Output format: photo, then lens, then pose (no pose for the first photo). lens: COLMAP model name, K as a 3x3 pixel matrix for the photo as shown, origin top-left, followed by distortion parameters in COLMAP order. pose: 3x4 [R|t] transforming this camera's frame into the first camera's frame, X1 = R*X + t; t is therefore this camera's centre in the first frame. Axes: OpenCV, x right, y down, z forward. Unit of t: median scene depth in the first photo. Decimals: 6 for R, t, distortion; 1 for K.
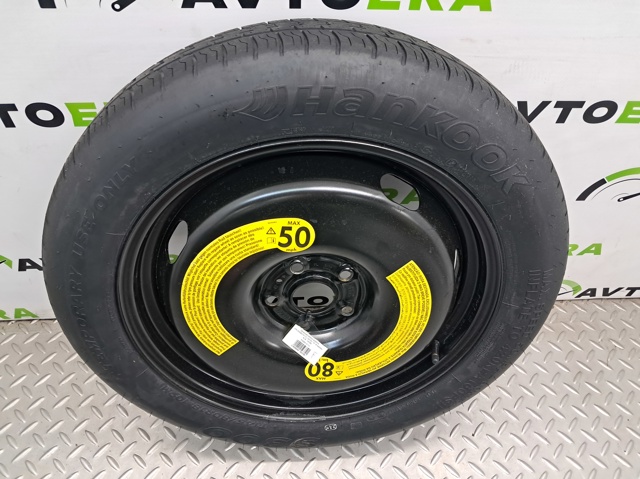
lens RADIAL K [[496.4, 0, 339.4], [0, 496.4, 239.0], [0, 0, 1]] dist [-0.005975, -0.003542]
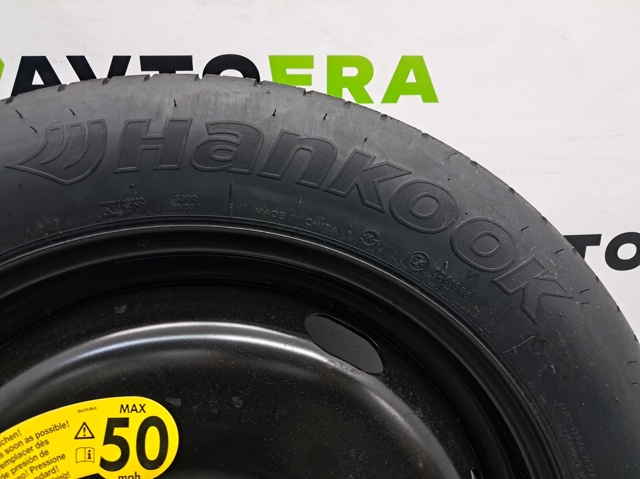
lens RADIAL K [[496.4, 0, 339.4], [0, 496.4, 239.0], [0, 0, 1]] dist [-0.005975, -0.003542]
pose [[0.996182, -0.079878, 0.035230, 0.124252], [0.085260, 0.803351, -0.589371, 0.158208], [0.018776, 0.590124, 0.807094, 0.559240]]
